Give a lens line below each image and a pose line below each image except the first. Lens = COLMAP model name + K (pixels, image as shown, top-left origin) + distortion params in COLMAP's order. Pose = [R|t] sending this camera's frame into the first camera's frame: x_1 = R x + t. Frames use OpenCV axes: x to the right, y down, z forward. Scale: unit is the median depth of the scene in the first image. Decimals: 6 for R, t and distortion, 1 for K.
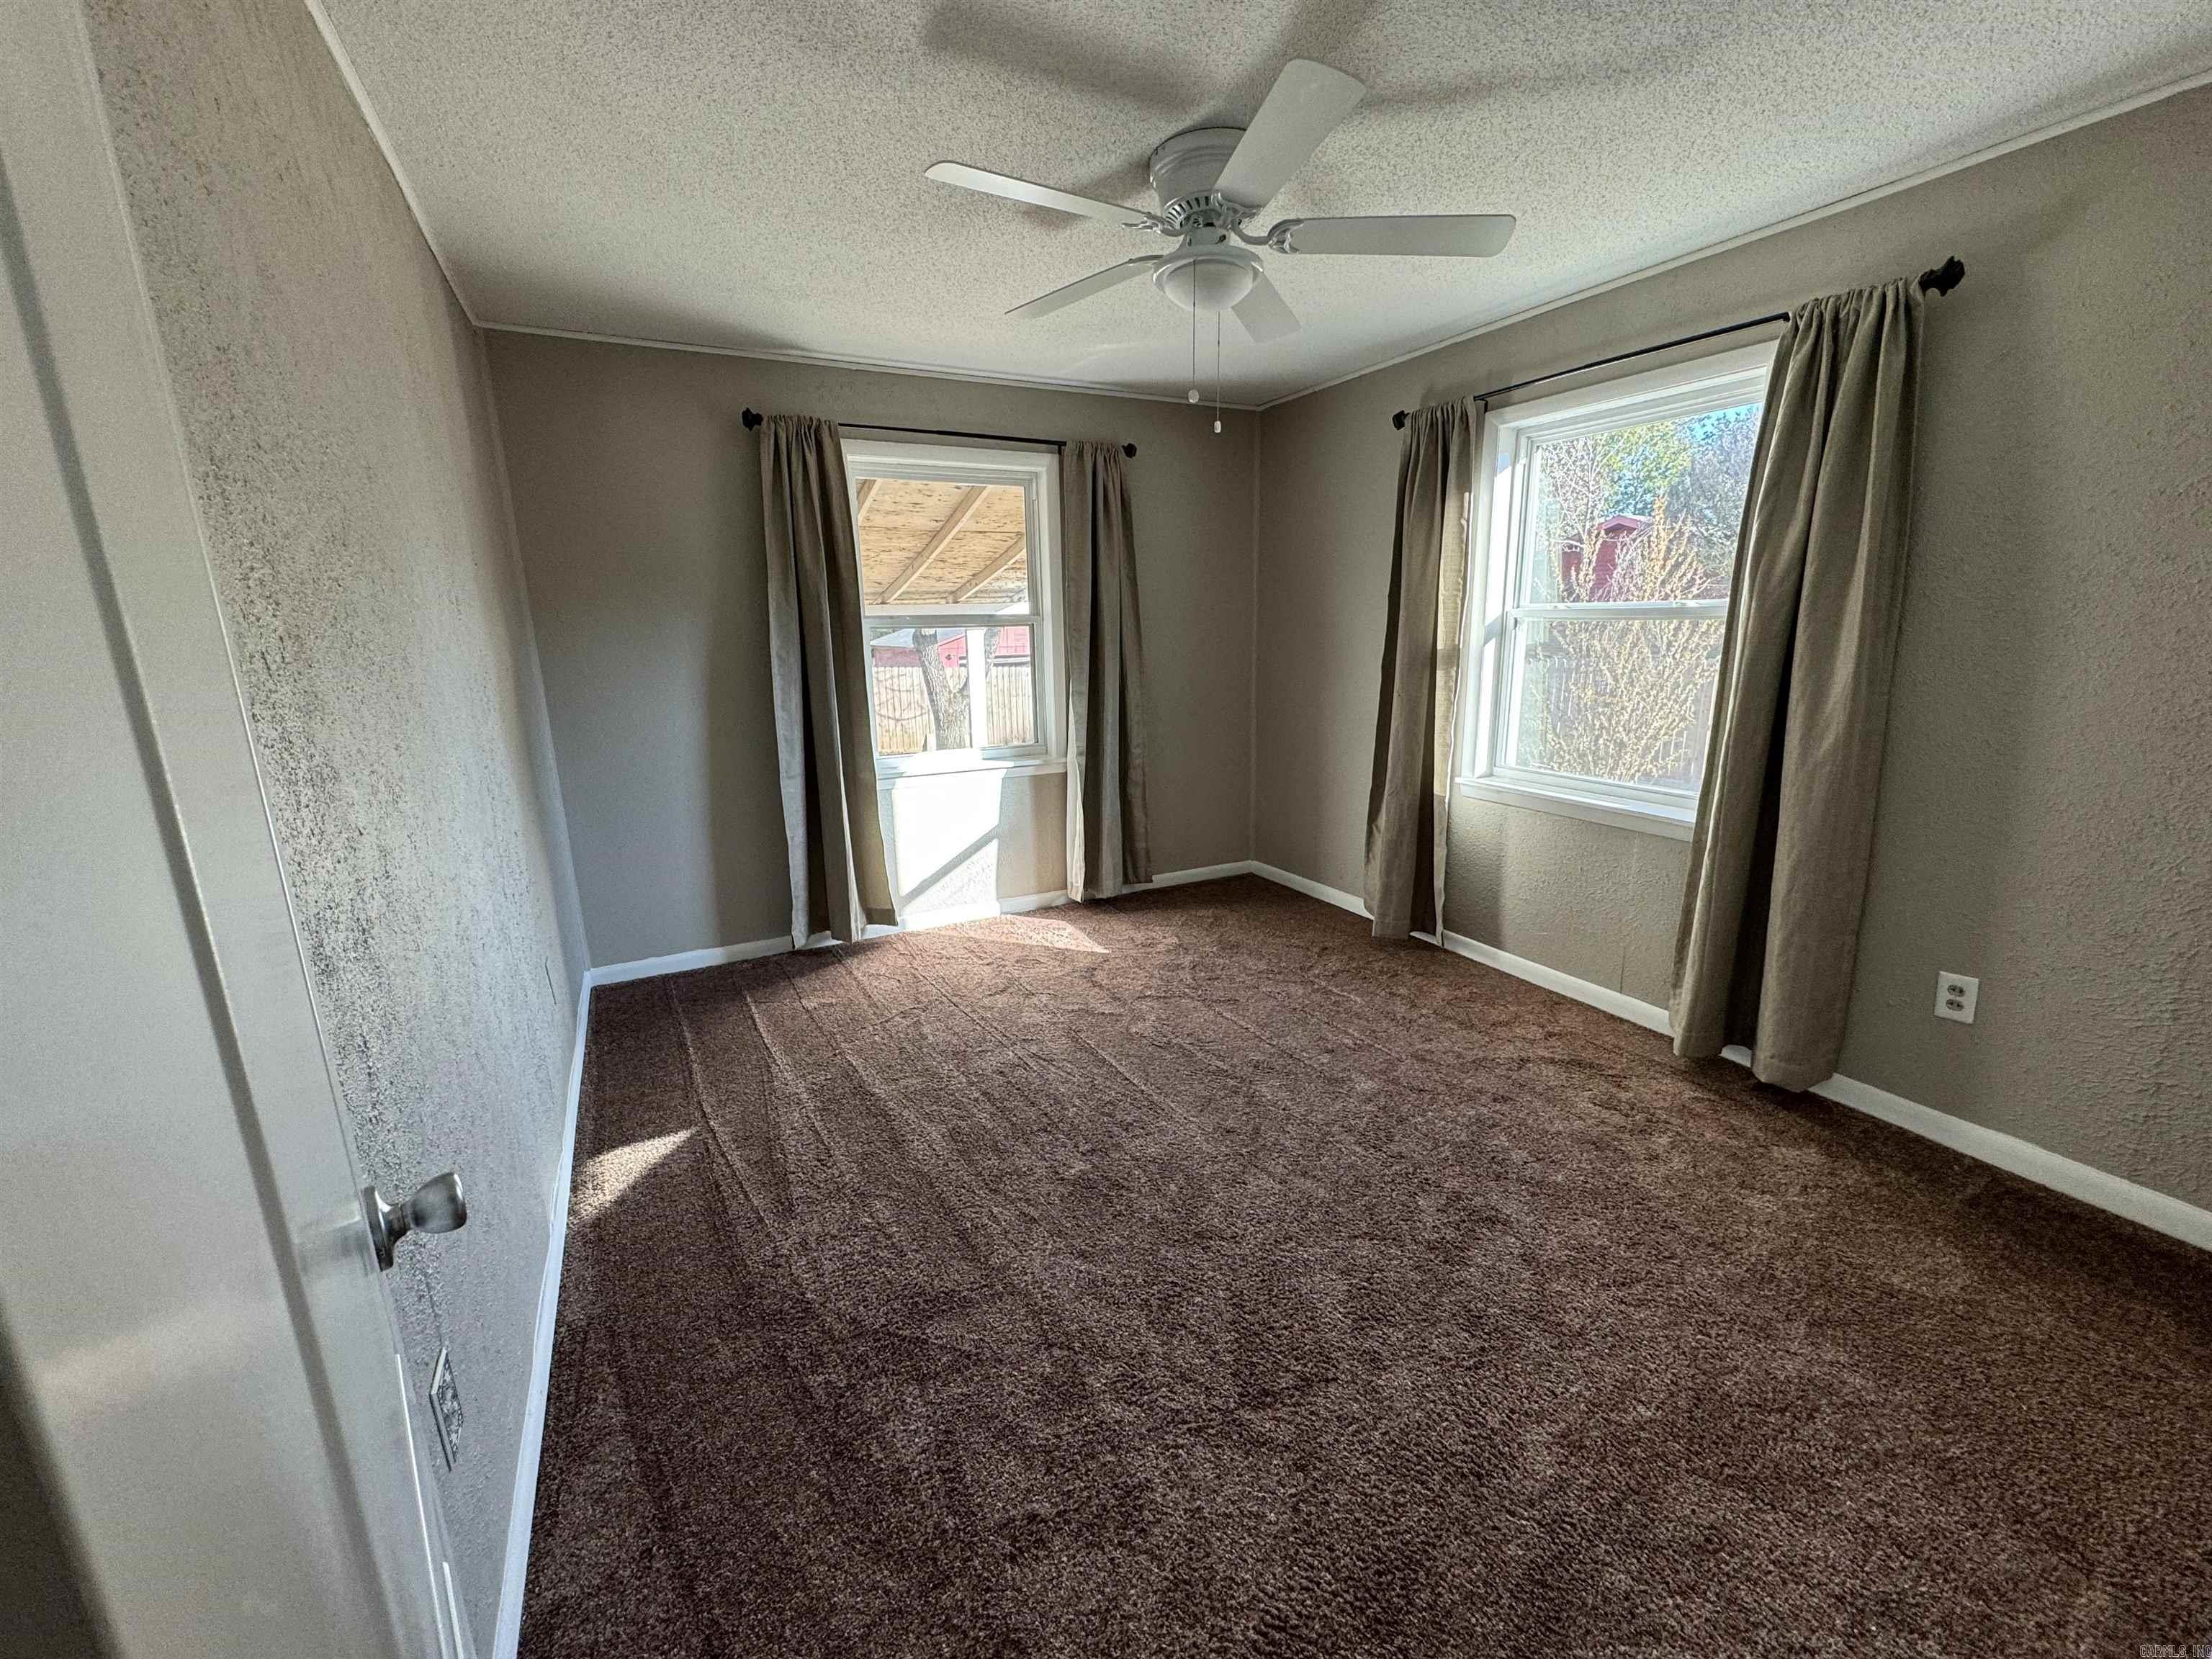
lens RADIAL K [[883.6, 0, 1105.4], [0, 883.6, 833.1], [0, 0, 1]] dist [-0.000672, -0.000219]
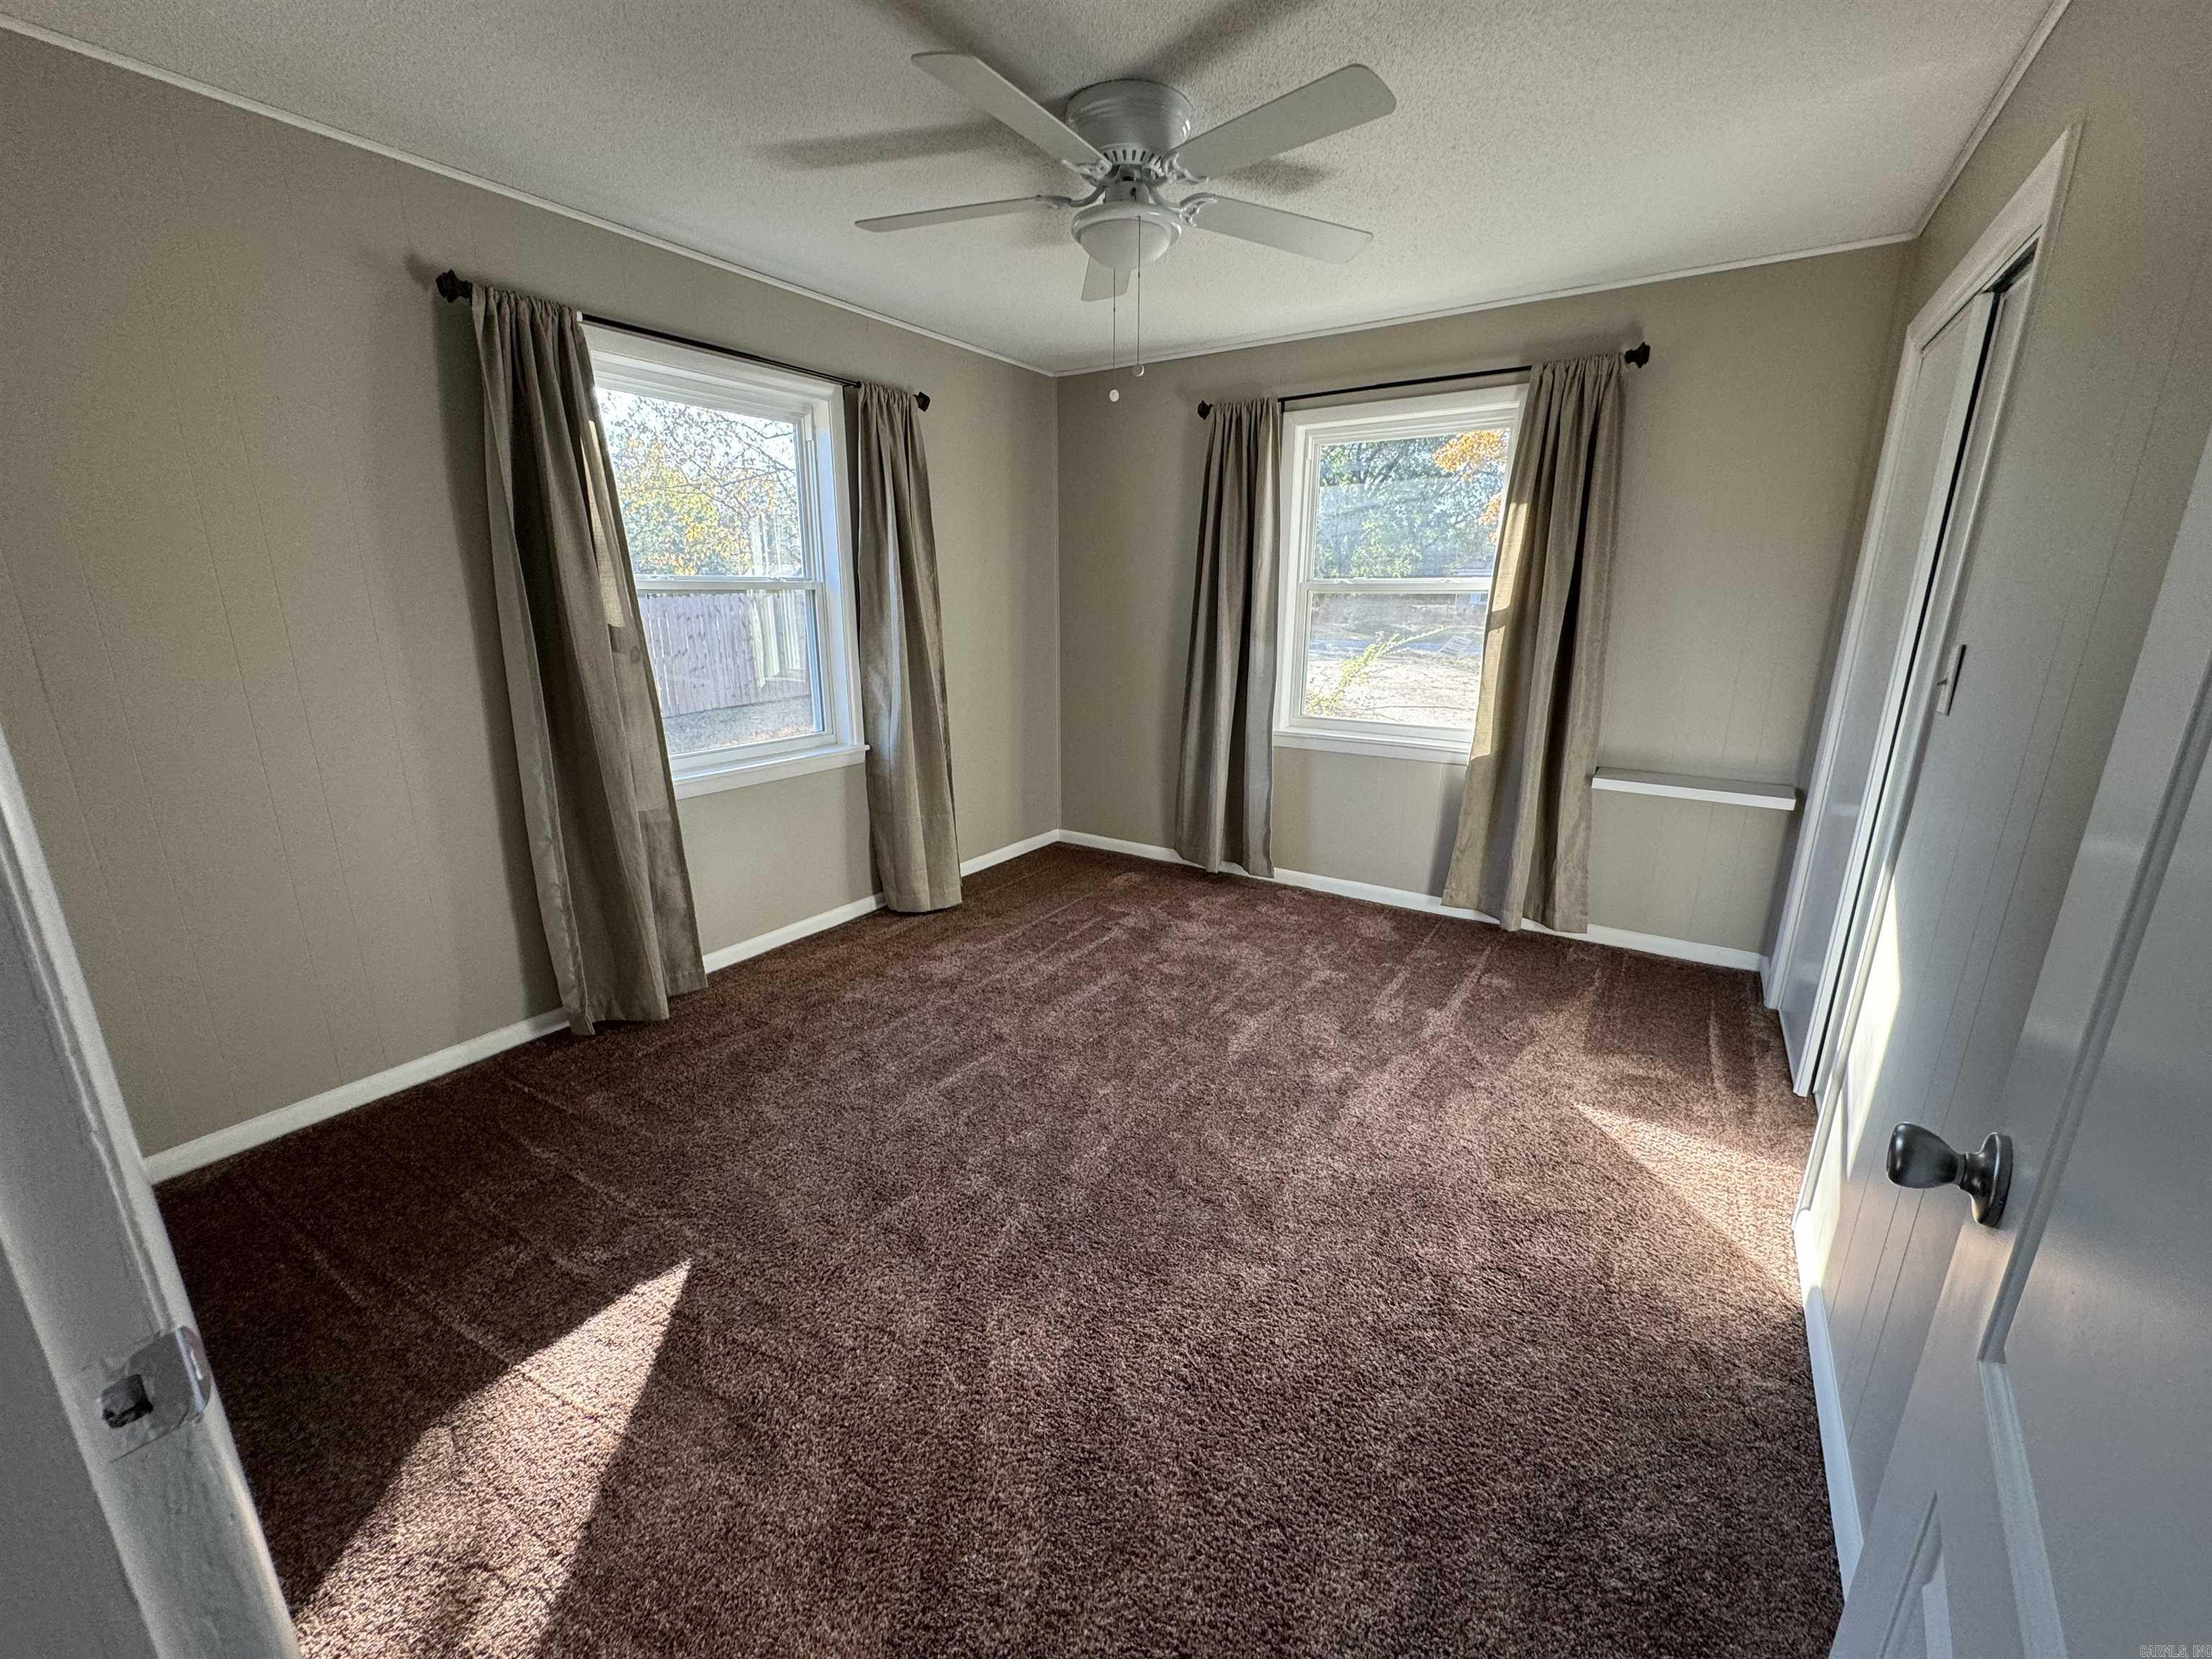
lens RADIAL K [[883.6, 0, 1105.4], [0, 883.6, 833.1], [0, 0, 1]] dist [-0.000672, -0.000219]
pose [[0.824347, -0.128176, 0.551383, -0.448163], [0.125708, 0.991158, 0.042466, -0.001258], [-0.551950, 0.034306, 0.833171, 0.168595]]
